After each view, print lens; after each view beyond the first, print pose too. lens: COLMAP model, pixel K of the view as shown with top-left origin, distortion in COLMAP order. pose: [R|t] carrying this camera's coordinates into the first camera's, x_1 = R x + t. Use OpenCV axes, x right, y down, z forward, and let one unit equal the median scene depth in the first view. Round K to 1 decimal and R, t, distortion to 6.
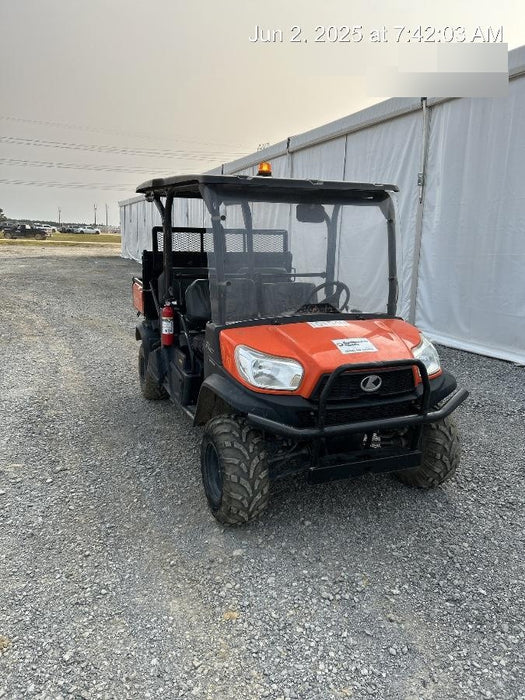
lens RADIAL K [[524.6, 0, 262.5], [0, 524.6, 350.0], [0, 0, 1]] dist [0.057810, -0.003603]
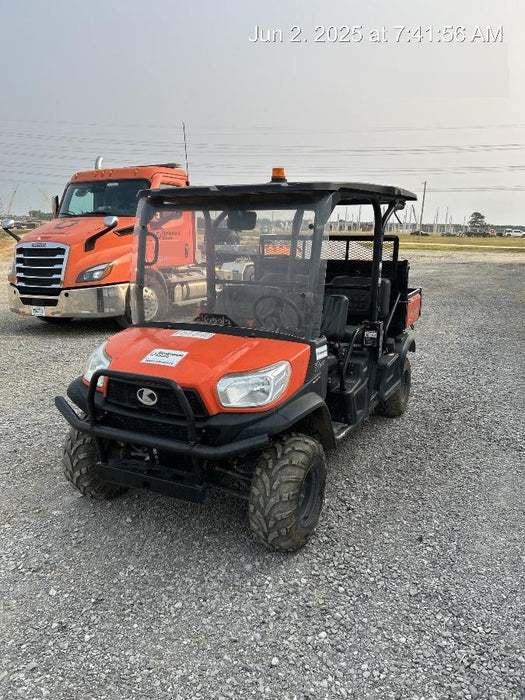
lens RADIAL K [[524.6, 0, 262.5], [0, 524.6, 350.0], [0, 0, 1]] dist [0.057810, -0.003603]
pose [[0.653614, 0.137242, -0.744281, 0.977185], [-0.144971, 0.987914, 0.054857, -0.097474], [0.742814, 0.072044, 0.665610, 0.468305]]
